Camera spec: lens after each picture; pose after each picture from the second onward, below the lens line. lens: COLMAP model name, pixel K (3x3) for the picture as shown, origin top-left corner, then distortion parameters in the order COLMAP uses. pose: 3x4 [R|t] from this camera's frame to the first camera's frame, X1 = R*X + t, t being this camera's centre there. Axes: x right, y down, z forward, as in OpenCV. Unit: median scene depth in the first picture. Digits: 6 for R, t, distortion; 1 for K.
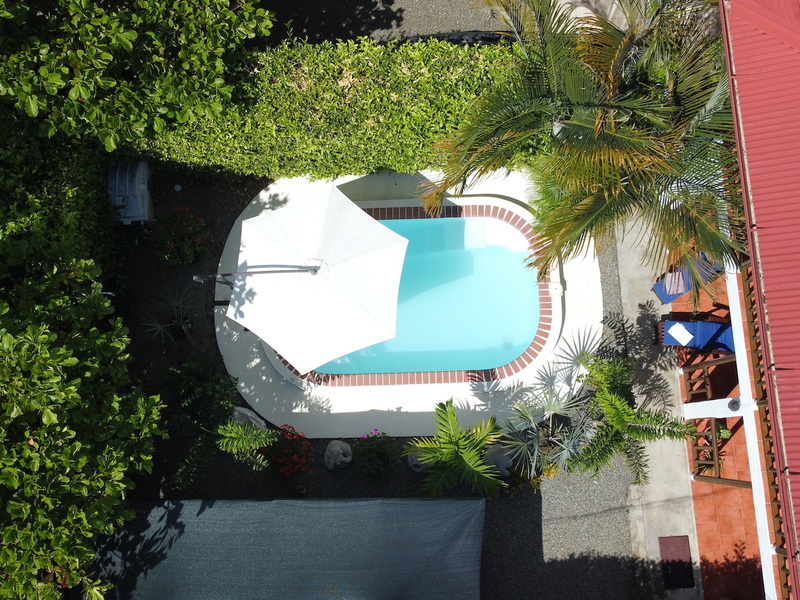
lens RADIAL K [[792.9, 0, 400.0], [0, 792.9, 300.0], [0, 0, 1]] dist [0.004563, 0.004426]
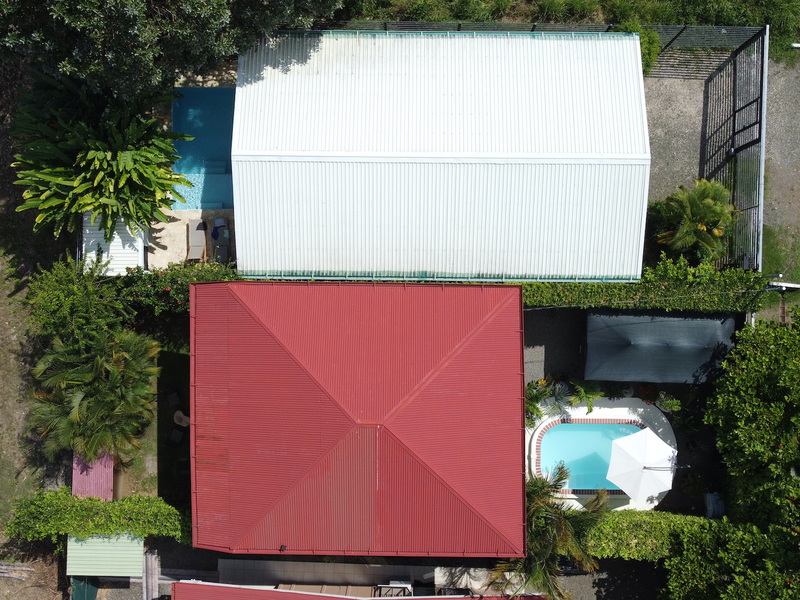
lens RADIAL K [[792.9, 0, 400.0], [0, 792.9, 300.0], [0, 0, 1]] dist [0.004563, 0.004426]
pose [[-0.998969, -0.039393, 0.022556, 0.629736], [0.042782, -0.983150, 0.177724, 0.007035], [0.015175, 0.178505, 0.983822, -1.605310]]
